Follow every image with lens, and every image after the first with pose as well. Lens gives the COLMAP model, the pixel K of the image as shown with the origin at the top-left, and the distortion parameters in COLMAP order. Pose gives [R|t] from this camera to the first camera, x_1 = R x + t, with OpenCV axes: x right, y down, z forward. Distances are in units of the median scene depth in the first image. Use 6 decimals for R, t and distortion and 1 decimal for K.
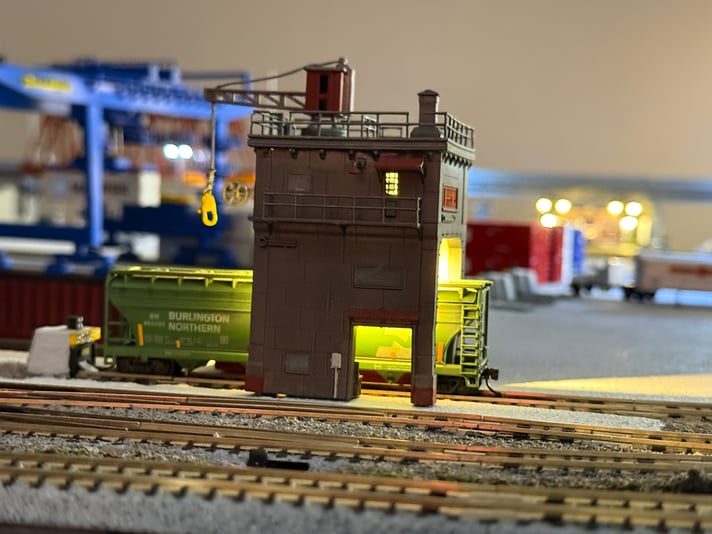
lens RADIAL K [[1142.9, 0, 355.3], [0, 1142.9, 266.7], [0, 0, 1]] dist [0.056805, 0.000000]
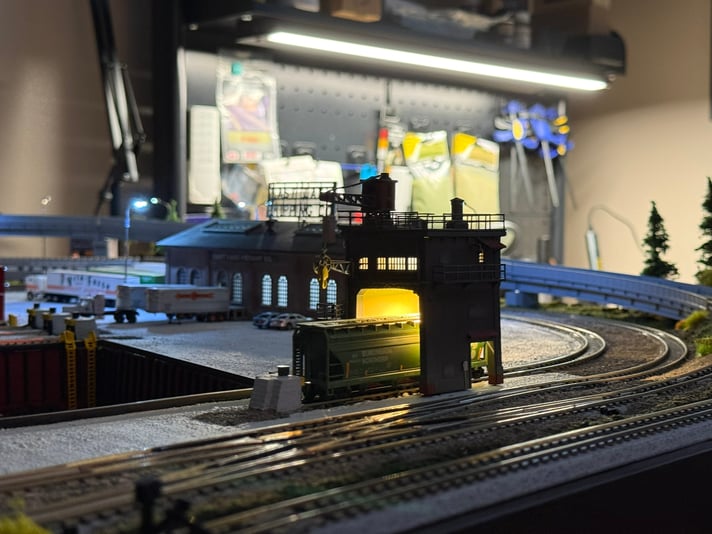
lens RADIAL K [[1142.9, 0, 355.9], [0, 1142.9, 263.9], [0, 0, 1]] dist [0.056805, 0.000000]
pose [[0.550280, -0.063044, 0.832597, -1.363398], [0.063298, 0.997426, 0.033690, -0.119339], [-0.832578, 0.034163, 0.552854, 0.213636]]
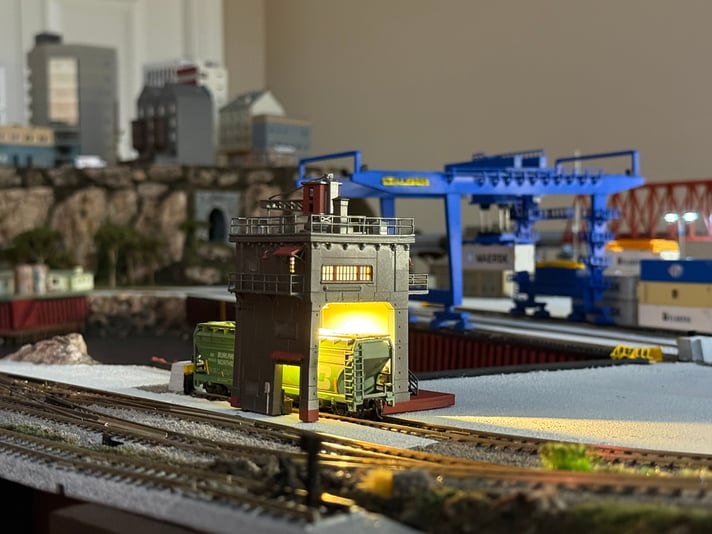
lens RADIAL K [[1142.9, 0, 381.1], [0, 1142.9, 262.9], [0, 0, 1]] dist [0.056805, 0.000000]
pose [[0.803097, -0.024376, -0.595349, 0.912047], [-0.008029, 0.998629, -0.051718, -0.001601], [0.595794, 0.046315, 0.801801, -0.080444]]
